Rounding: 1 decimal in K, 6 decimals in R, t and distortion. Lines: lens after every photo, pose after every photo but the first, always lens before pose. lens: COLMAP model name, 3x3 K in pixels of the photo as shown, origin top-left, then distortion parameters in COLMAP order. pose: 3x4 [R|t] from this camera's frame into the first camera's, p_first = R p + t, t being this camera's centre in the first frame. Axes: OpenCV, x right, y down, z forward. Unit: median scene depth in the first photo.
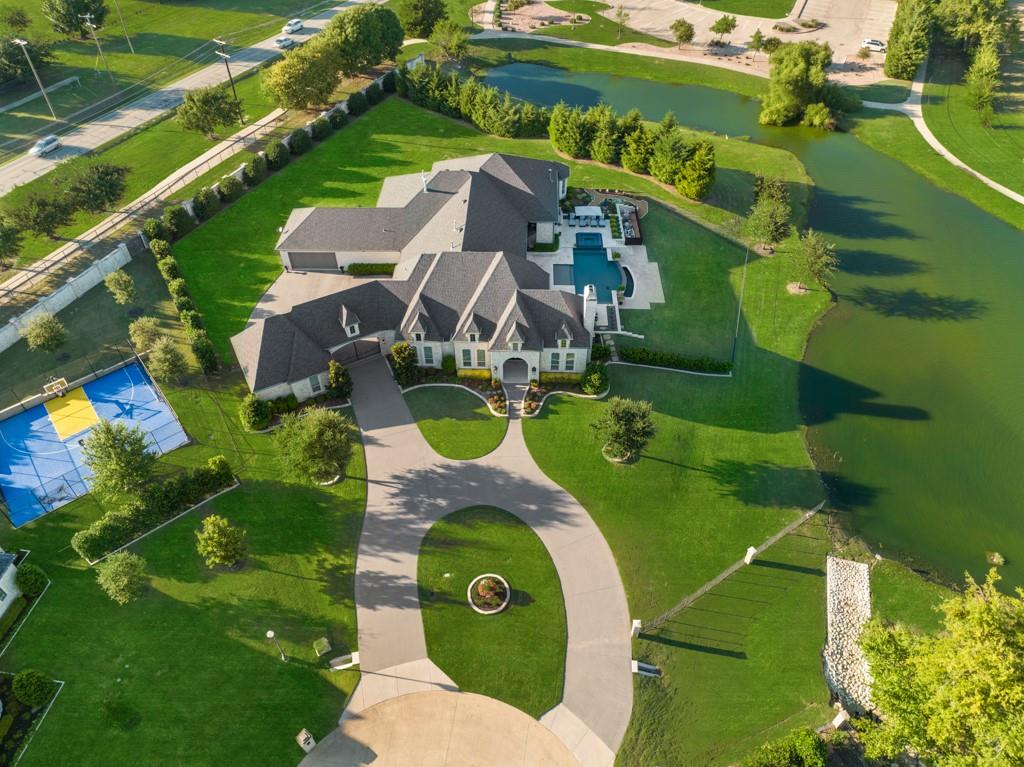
lens RADIAL K [[723.4, 0, 511.4], [0, 723.4, 368.6], [0, 0, 1]] dist [-0.037884, -0.001531]
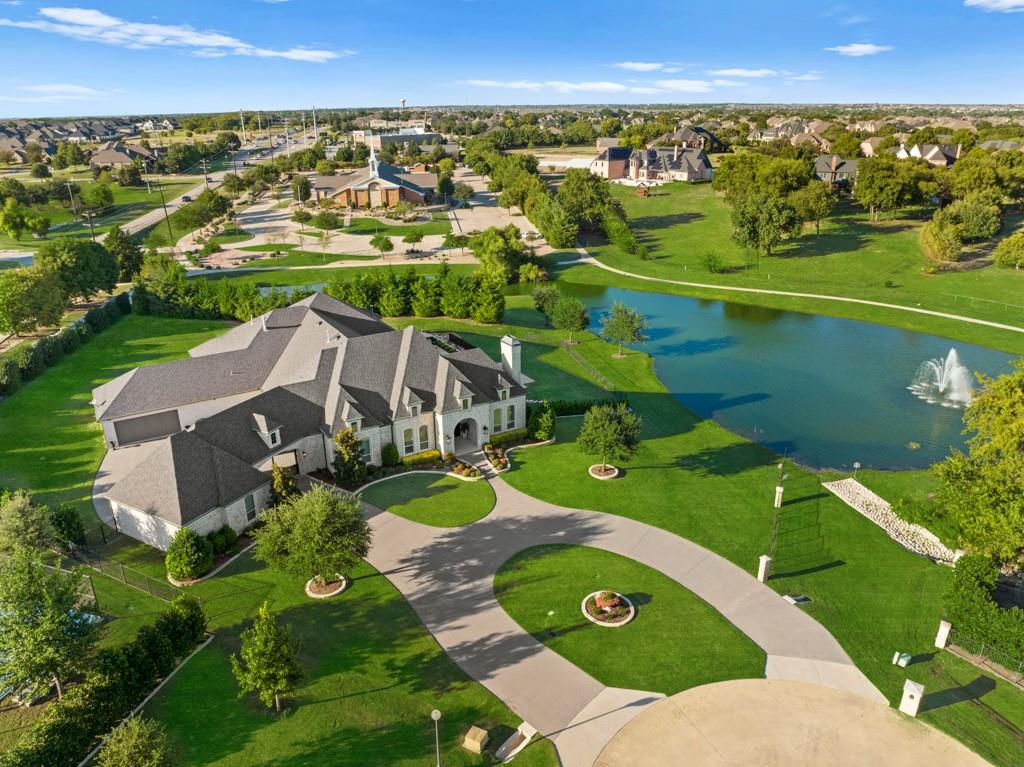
lens RADIAL K [[723.4, 0, 511.4], [0, 723.4, 368.6], [0, 0, 1]] dist [-0.037884, -0.001531]
pose [[0.841710, -0.190317, 0.505275, -0.388806], [0.379010, 0.874768, -0.301881, 0.223326], [-0.384546, 0.445600, 0.808434, 0.205741]]
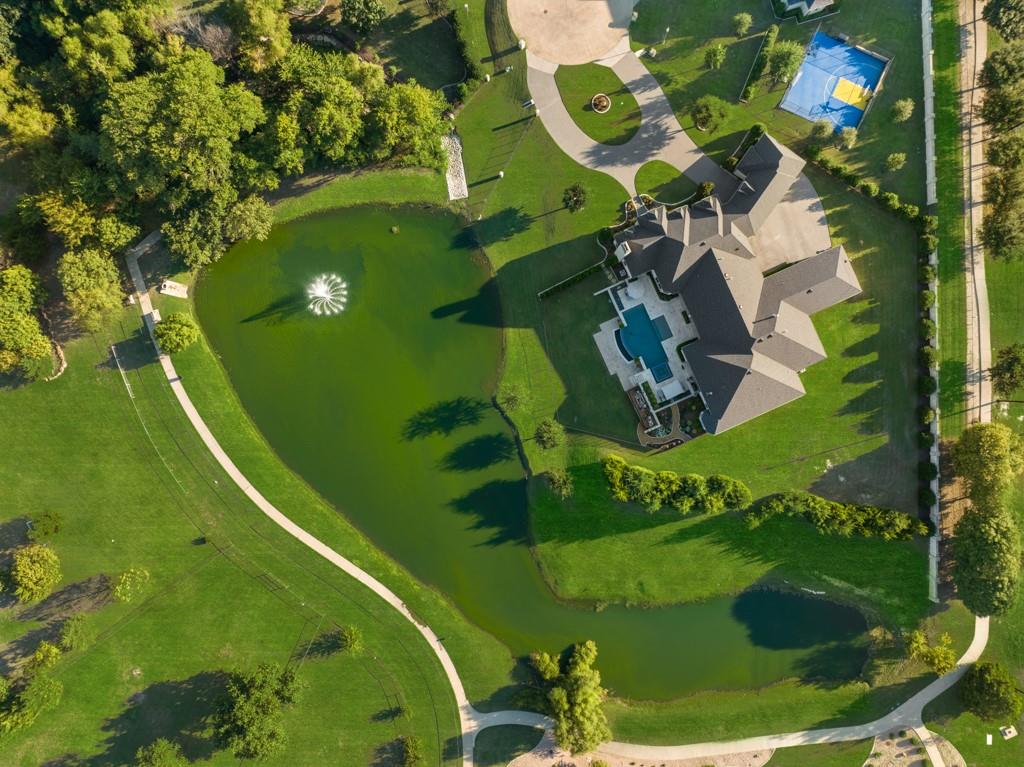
lens RADIAL K [[723.4, 0, 511.4], [0, 723.4, 368.6], [0, 0, 1]] dist [-0.037884, -0.001531]
pose [[-0.899026, 0.437596, 0.016167, 0.445518], [-0.293579, -0.629719, 0.719211, -1.416600], [0.324905, 0.641843, 0.694603, -0.108016]]
